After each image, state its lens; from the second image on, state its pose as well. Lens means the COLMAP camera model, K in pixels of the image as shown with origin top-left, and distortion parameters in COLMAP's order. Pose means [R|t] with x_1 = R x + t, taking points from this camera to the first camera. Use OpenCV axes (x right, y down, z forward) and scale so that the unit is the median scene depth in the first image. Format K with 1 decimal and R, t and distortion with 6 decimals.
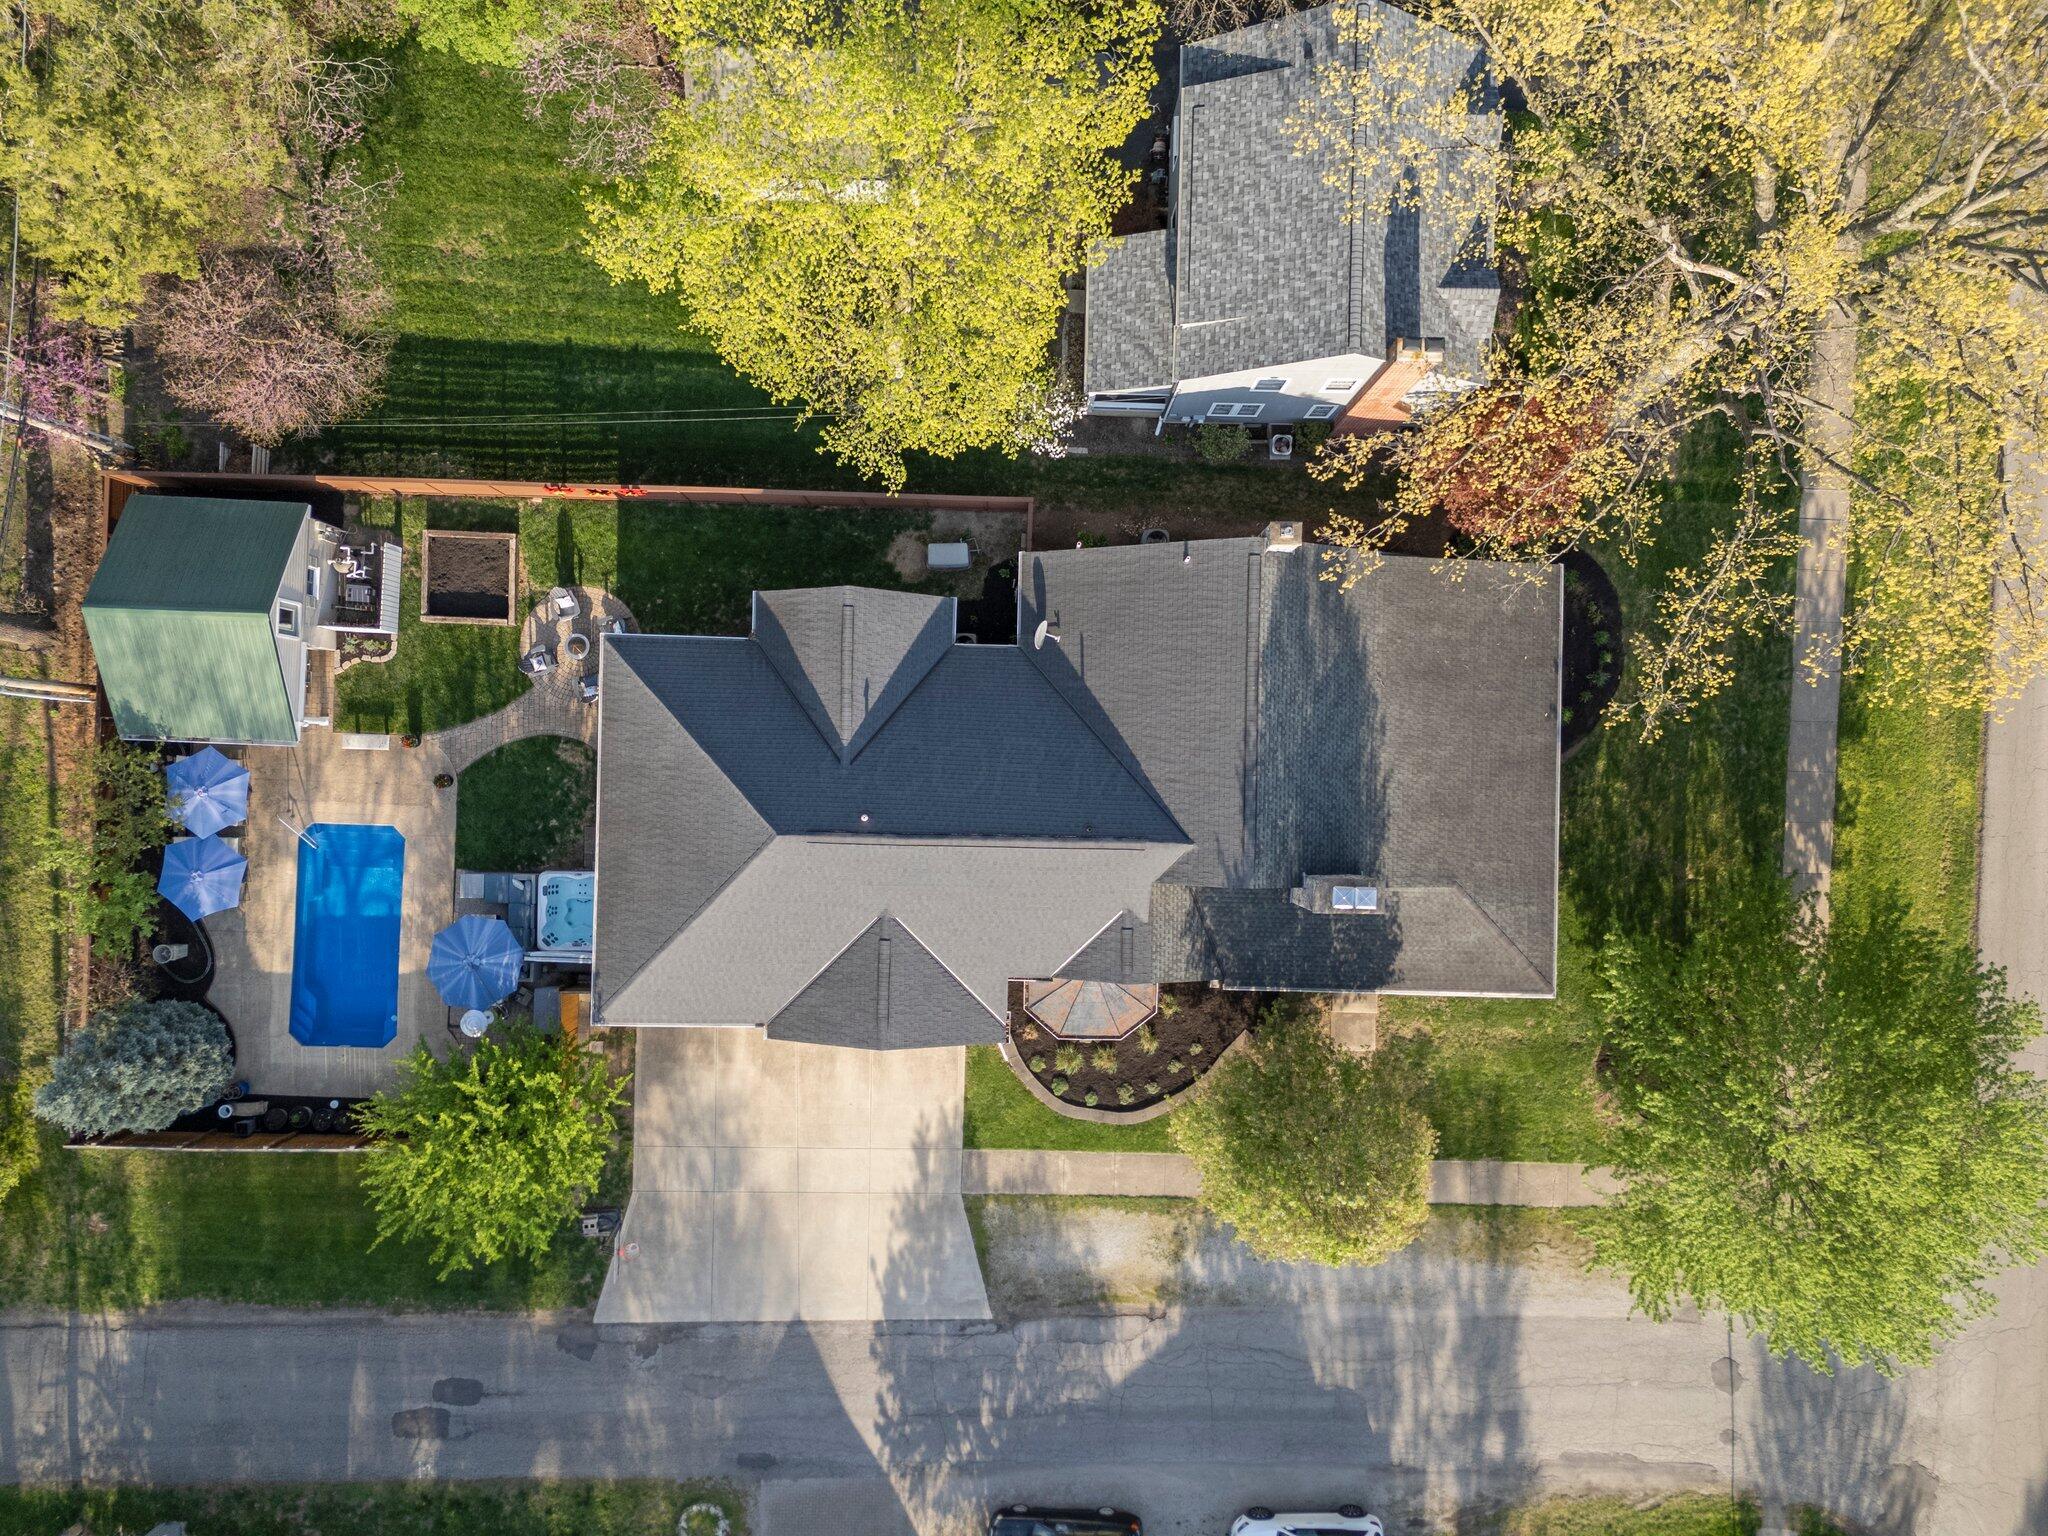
lens RADIAL K [[1485.6, 0, 1024.0], [0, 1485.6, 768.0], [0, 0, 1]] dist [0.032570, -0.000963]
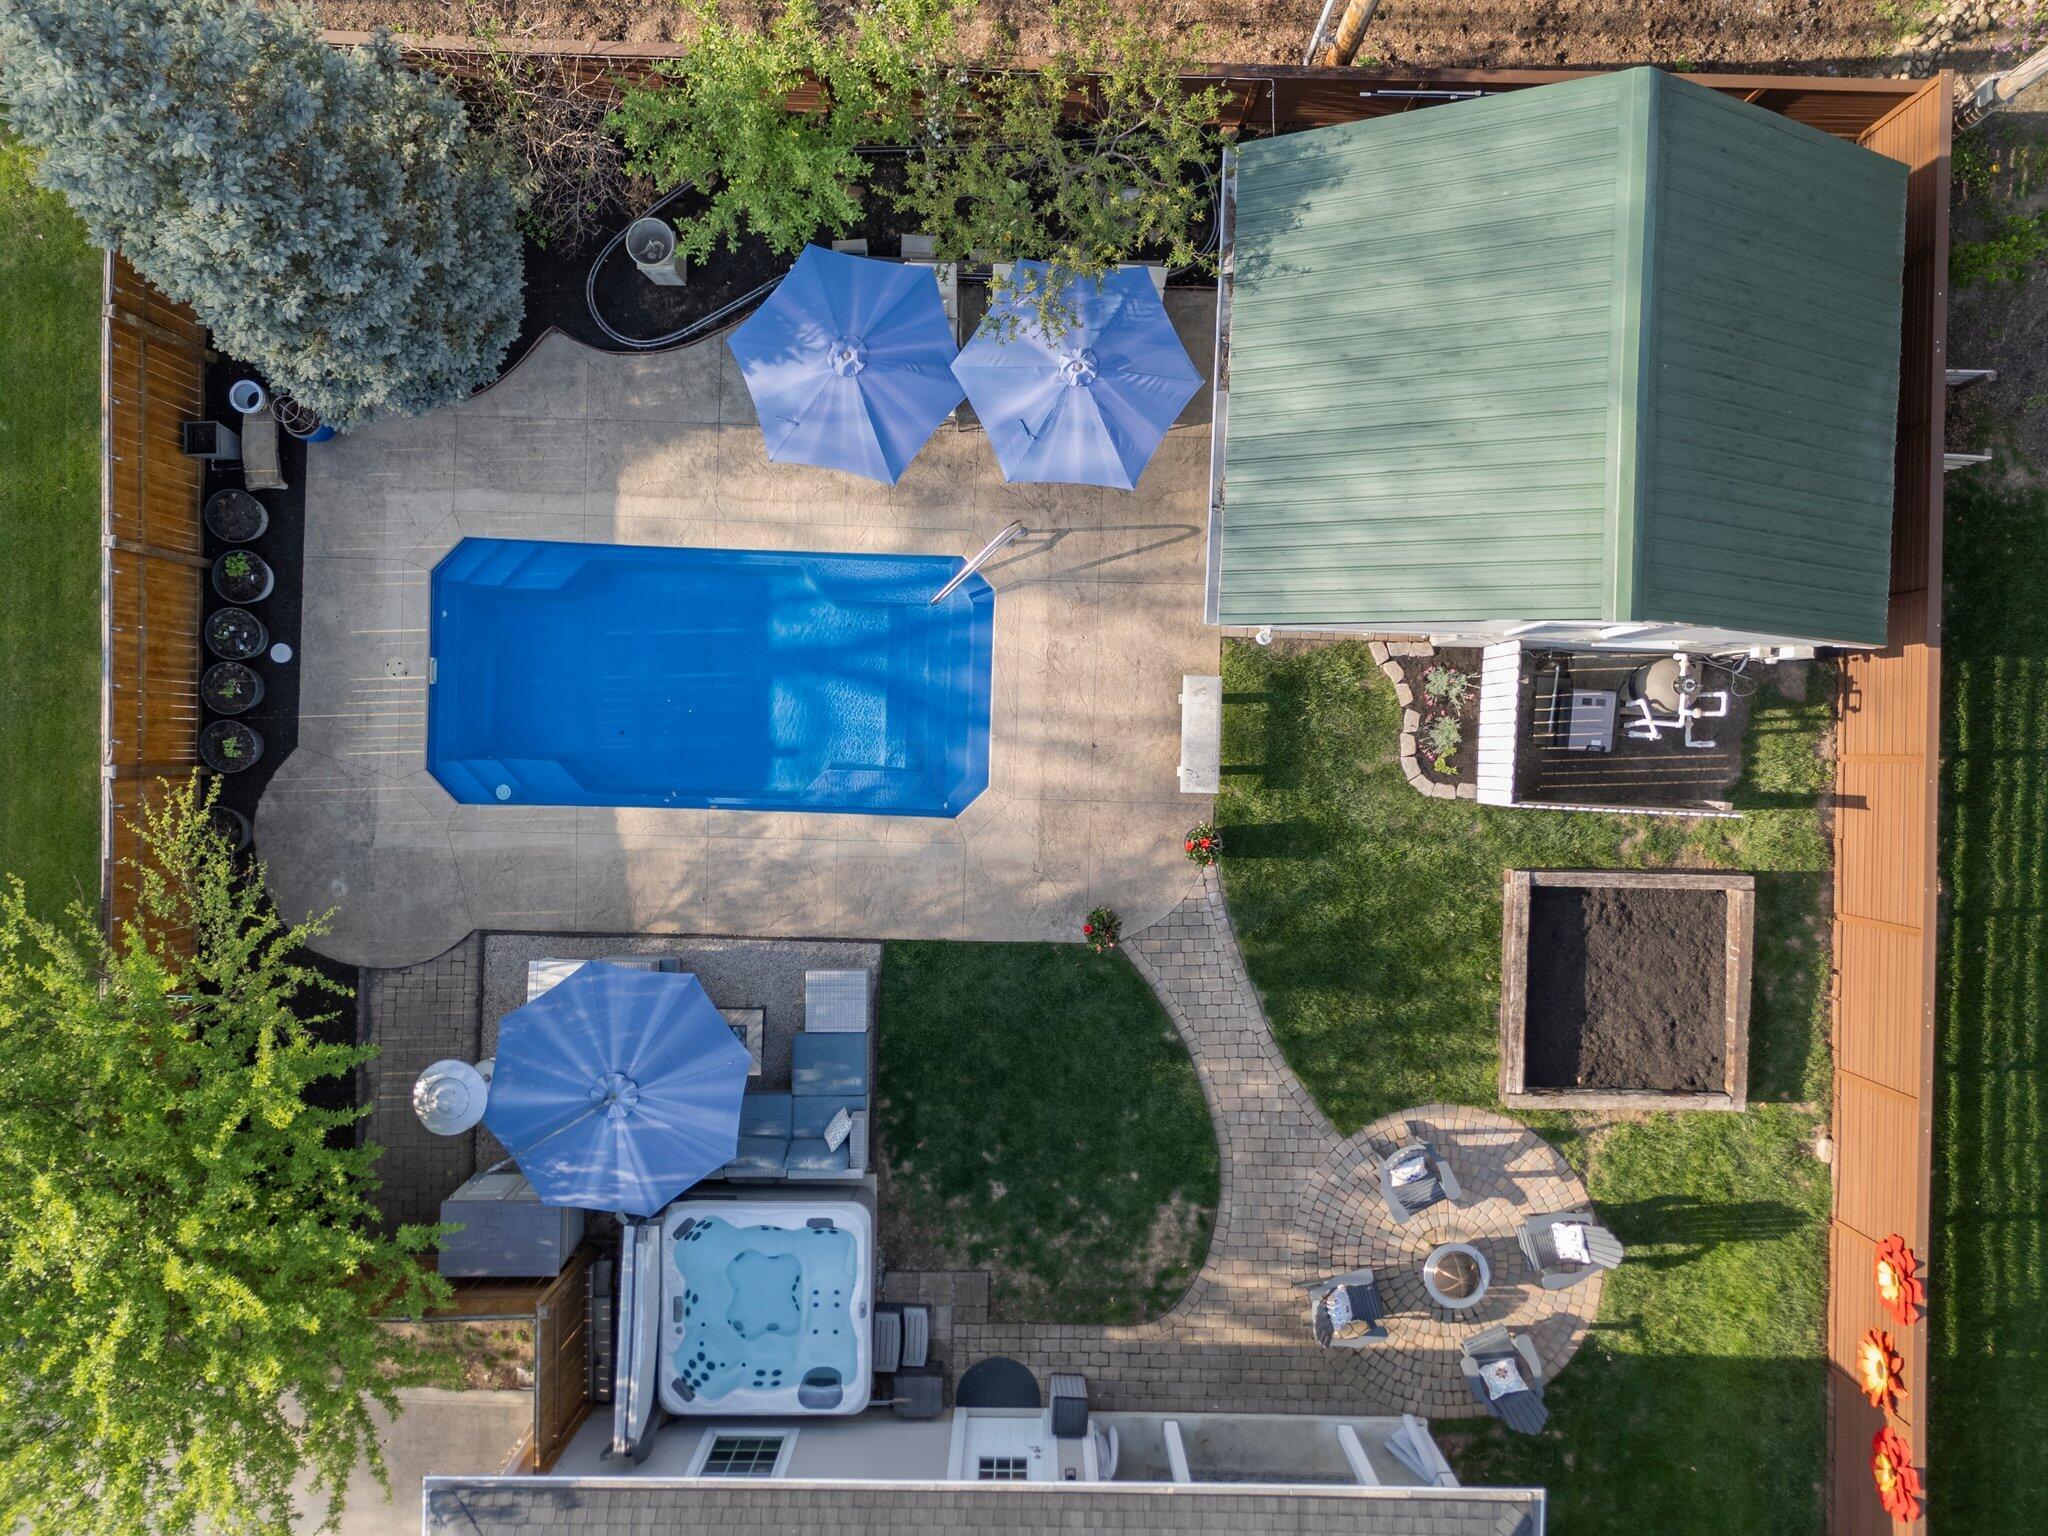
lens RADIAL K [[1504.6, 0, 1032.4], [0, 1504.6, 771.8], [0, 0, 1]] dist [0.074751, -0.076678]
pose [[0.004575, 0.999817, -0.018582, -0.413302], [-0.999979, 0.004661, 0.004609, 0.024982], [0.004694, 0.018561, 0.999817, 0.589839]]
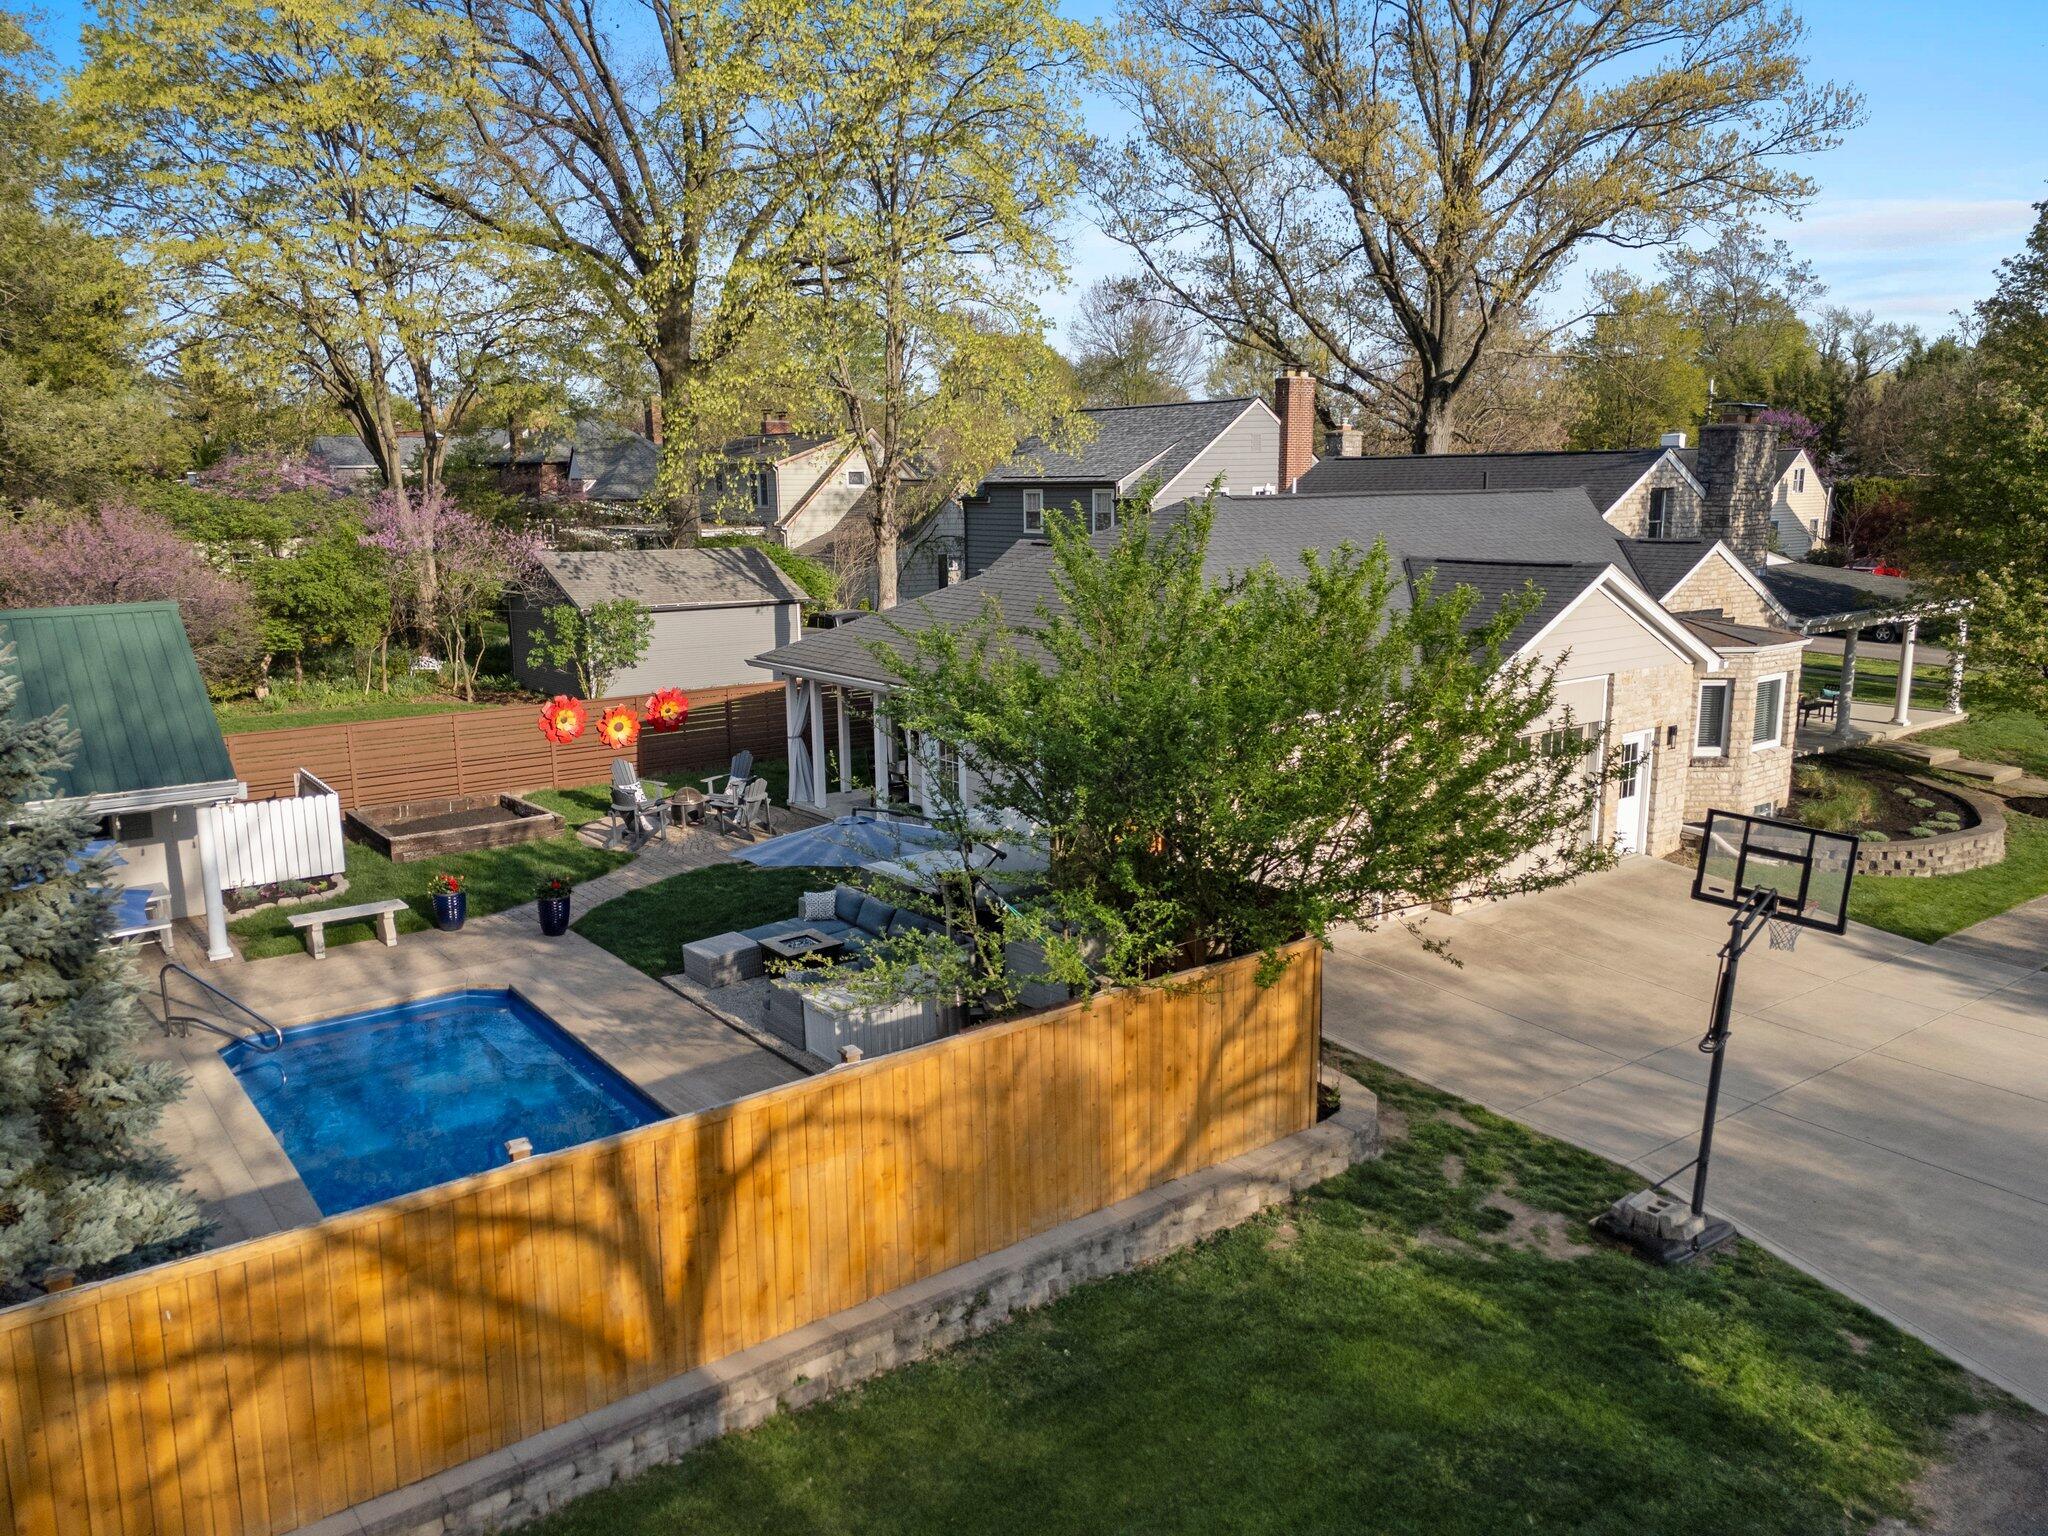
lens RADIAL K [[1504.6, 0, 1032.4], [0, 1504.6, 771.8], [0, 0, 1]] dist [0.074751, -0.076678]
pose [[0.777499, -0.144479, 0.612063, -0.540057], [0.628785, 0.161350, -0.760654, 0.436119], [0.011142, 0.976264, 0.216296, 0.844307]]
